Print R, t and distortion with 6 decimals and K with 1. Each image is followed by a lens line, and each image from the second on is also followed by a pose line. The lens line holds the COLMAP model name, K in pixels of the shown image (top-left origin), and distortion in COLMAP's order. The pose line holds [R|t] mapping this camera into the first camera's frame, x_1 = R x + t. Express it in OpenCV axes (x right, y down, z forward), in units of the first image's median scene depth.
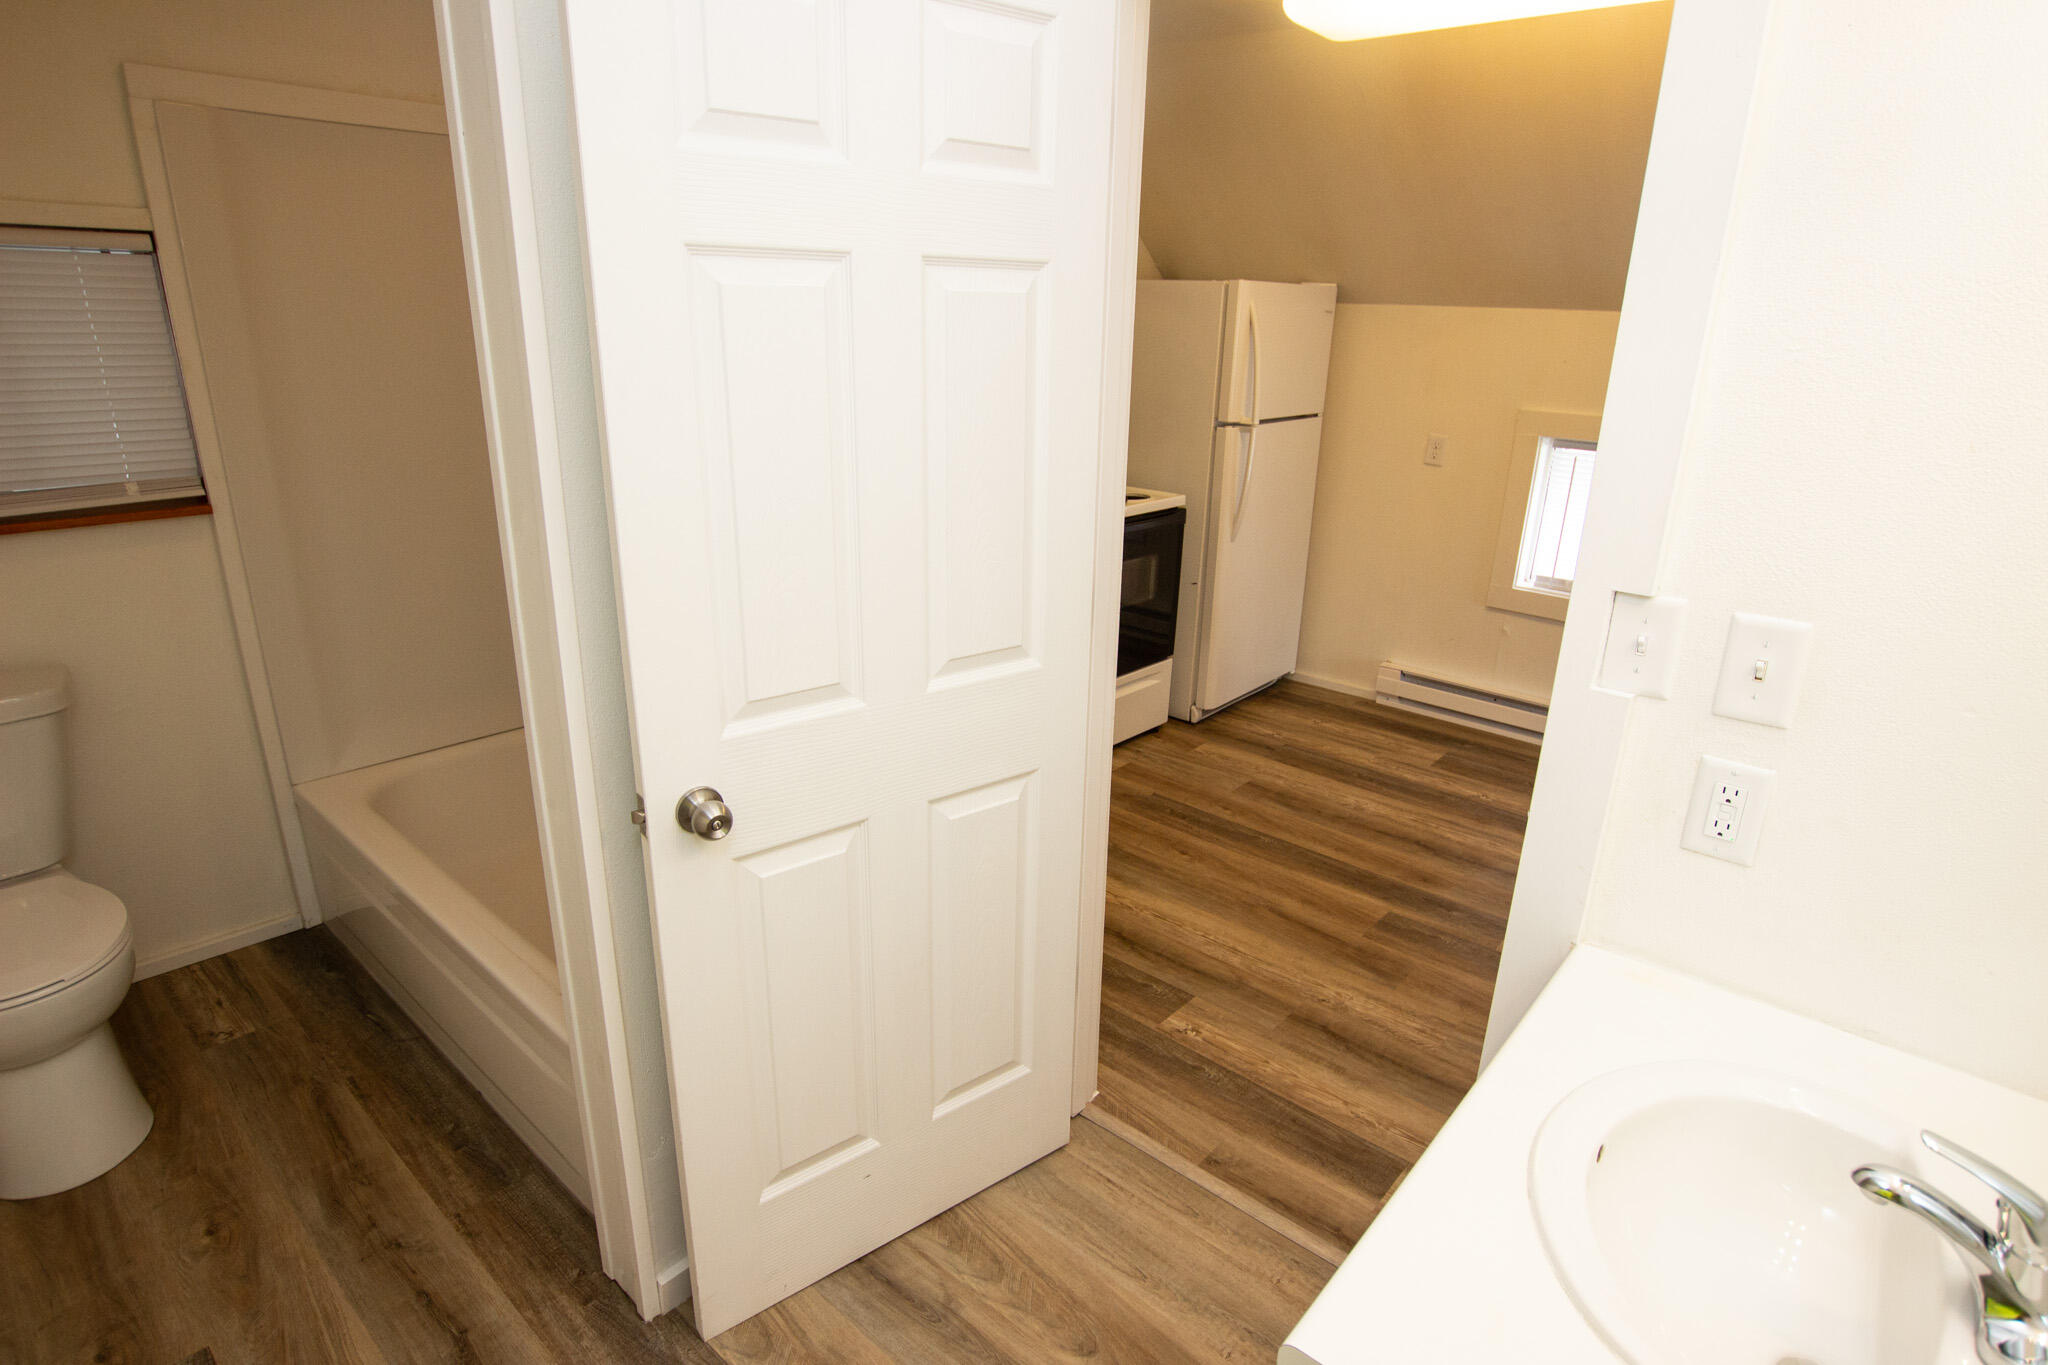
lens RADIAL K [[1104.5, 0, 1032.0], [0, 1104.5, 687.3], [0, 0, 1]] dist [-0.032412, 0.005045]
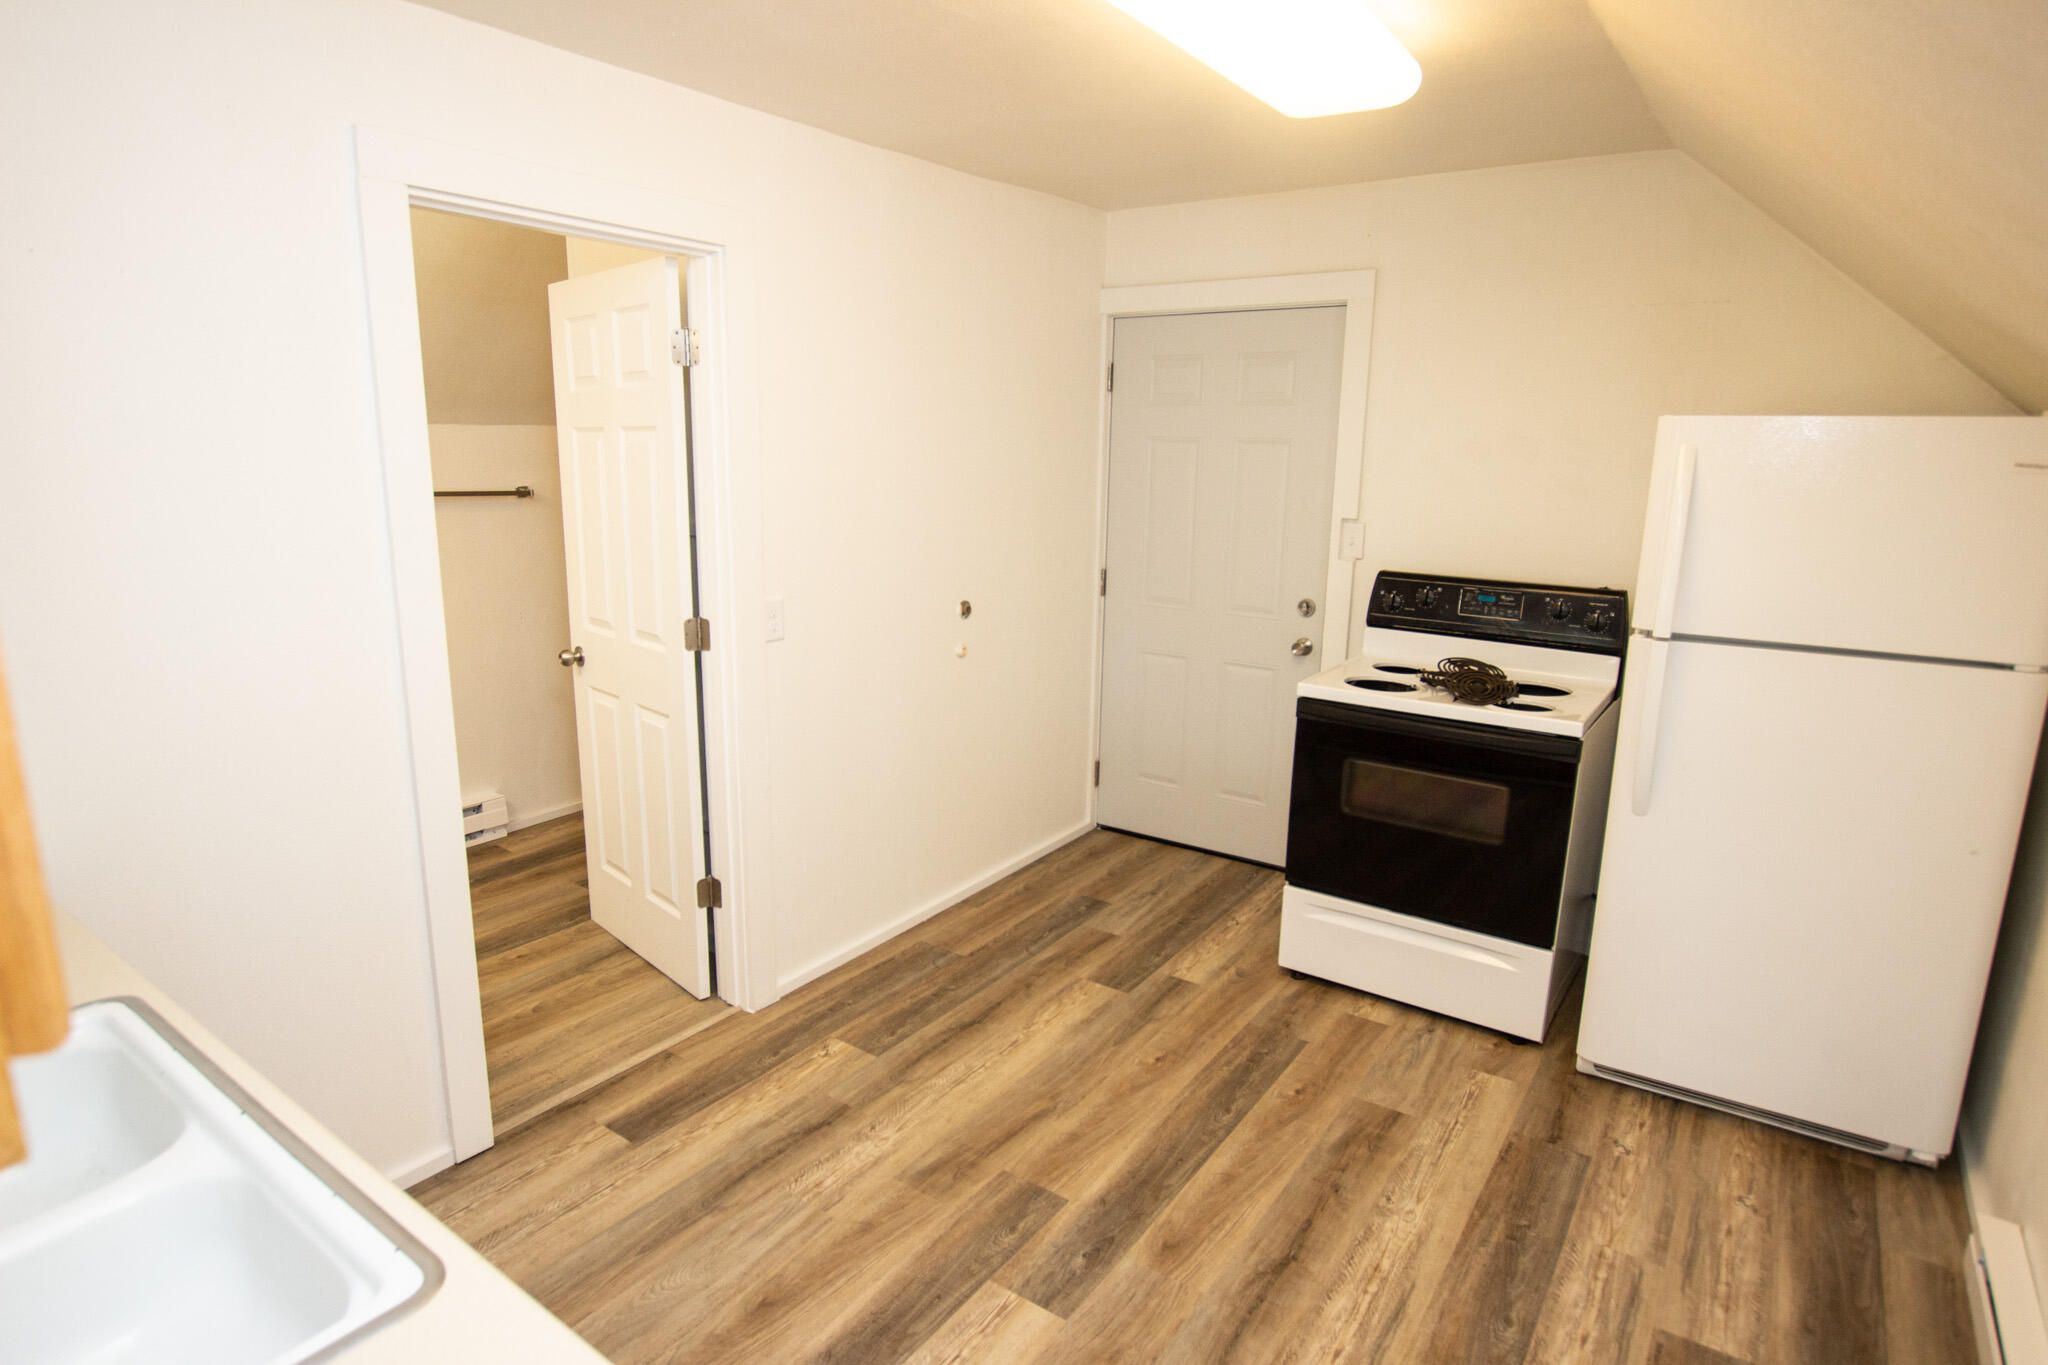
lens RADIAL K [[1104.5, 0, 1036.9], [0, 1104.5, 672.5], [0, 0, 1]] dist [-0.032412, 0.005045]
pose [[0.114827, 0.192009, -0.974652, 0.313455], [-0.329591, 0.932929, 0.144959, -0.079610], [0.937115, 0.304592, 0.170410, 0.223120]]
